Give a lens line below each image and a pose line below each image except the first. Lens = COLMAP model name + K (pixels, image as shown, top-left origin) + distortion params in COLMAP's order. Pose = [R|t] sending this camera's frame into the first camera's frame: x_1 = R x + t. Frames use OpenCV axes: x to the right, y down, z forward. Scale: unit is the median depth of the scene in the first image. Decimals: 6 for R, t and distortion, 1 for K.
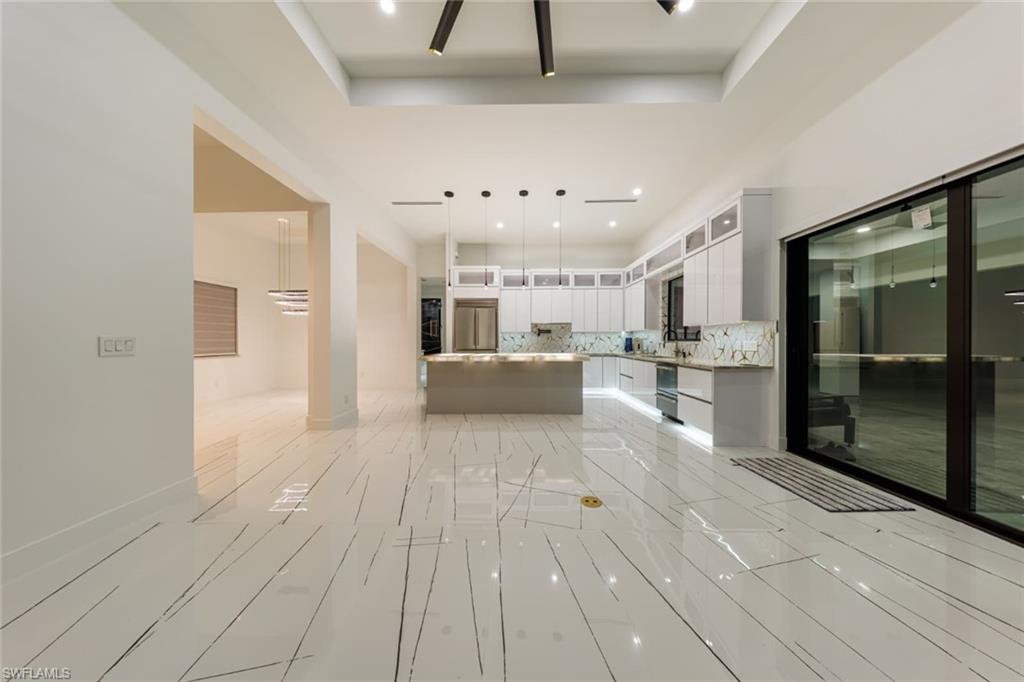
lens RADIAL K [[292.4, 0, 512.0], [0, 292.4, 341.0], [0, 0, 1]] dist [0.000492, -0.000049]
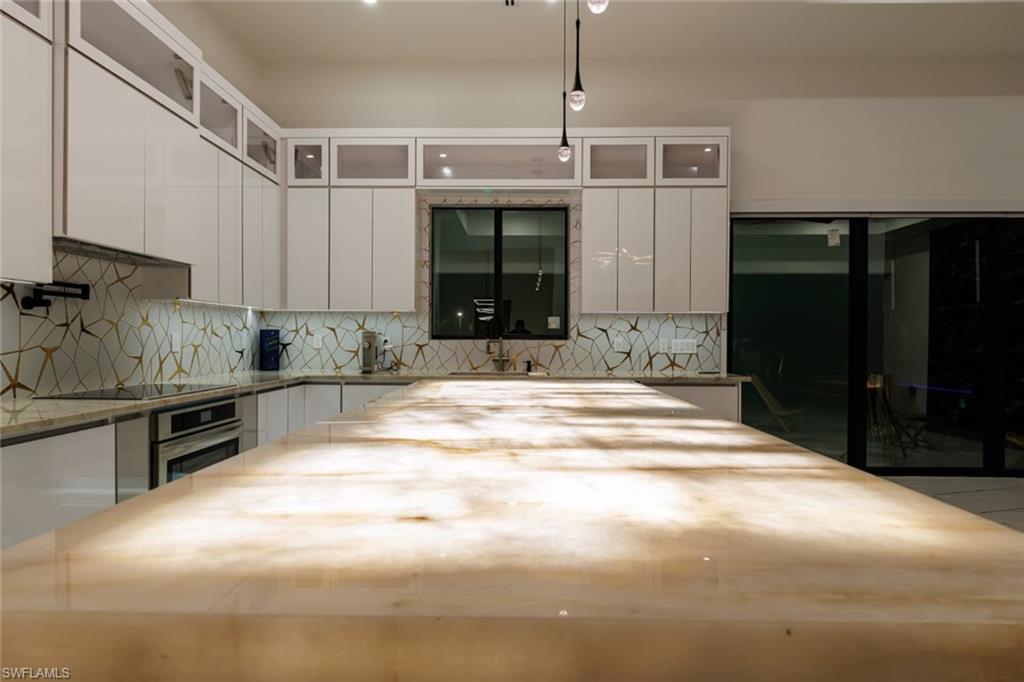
lens RADIAL K [[553.3, 0, 510.2], [0, 553.3, 343.8], [0, 0, 1]] dist [0.001365, -0.001713]
pose [[0.003494, -0.008317, 0.999959, -0.424639], [-0.003011, 0.999961, 0.008327, 0.000080], [-0.999989, -0.003040, 0.003469, 1.131357]]
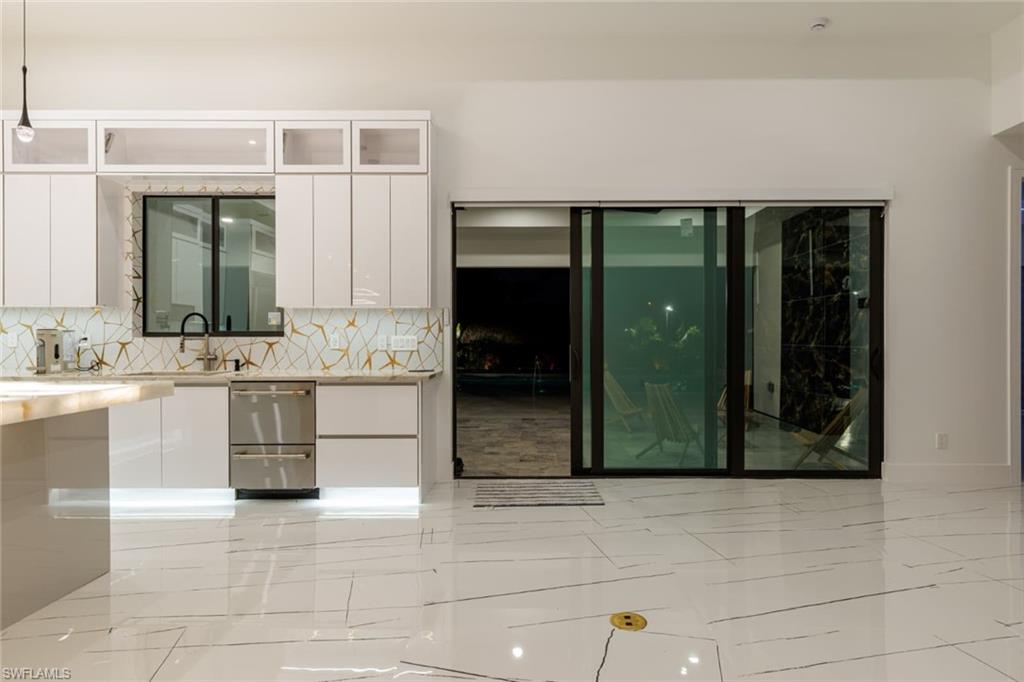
lens RADIAL K [[572.6, 0, 529.9], [0, 572.6, 339.2], [0, 0, 1]] dist [0.003534, -0.000048]
pose [[-0.019698, -0.005699, 0.999790, -0.401954], [0.001669, 0.999982, 0.005733, 0.000234], [-0.999805, 0.001781, -0.019689, 0.588711]]
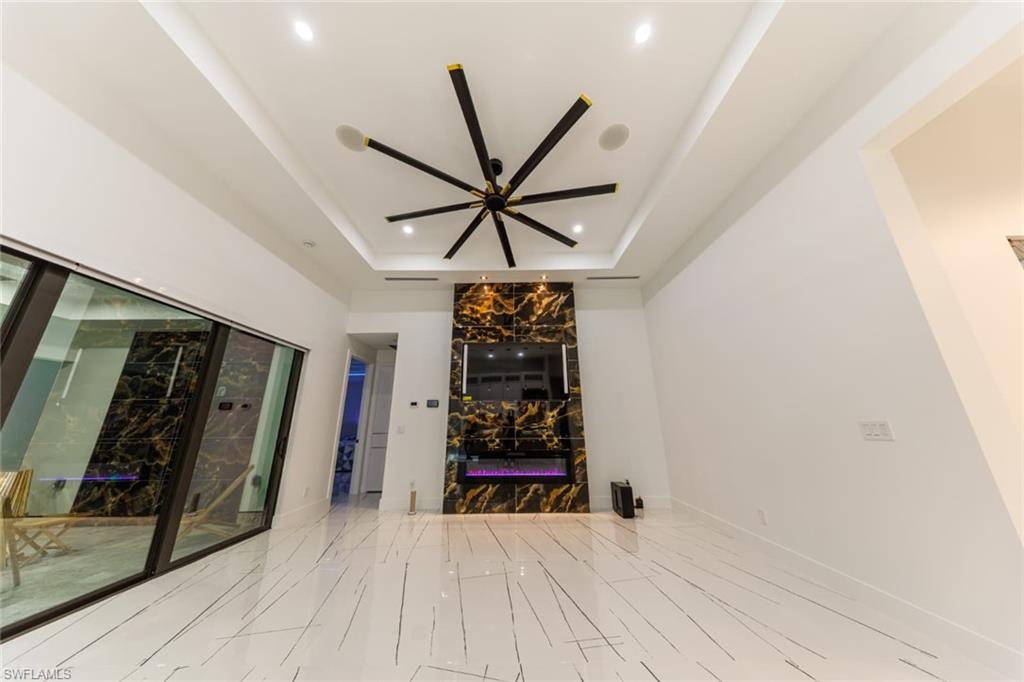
lens RADIAL K [[292.4, 0, 512.0], [0, 292.4, 341.0], [0, 0, 1]] dist [0.000492, -0.000049]
pose [[-0.999647, 0.004228, -0.026243, -0.003620], [0.011216, 0.962163, -0.272243, -0.005976], [0.024099, -0.272441, -0.961871, 0.859552]]
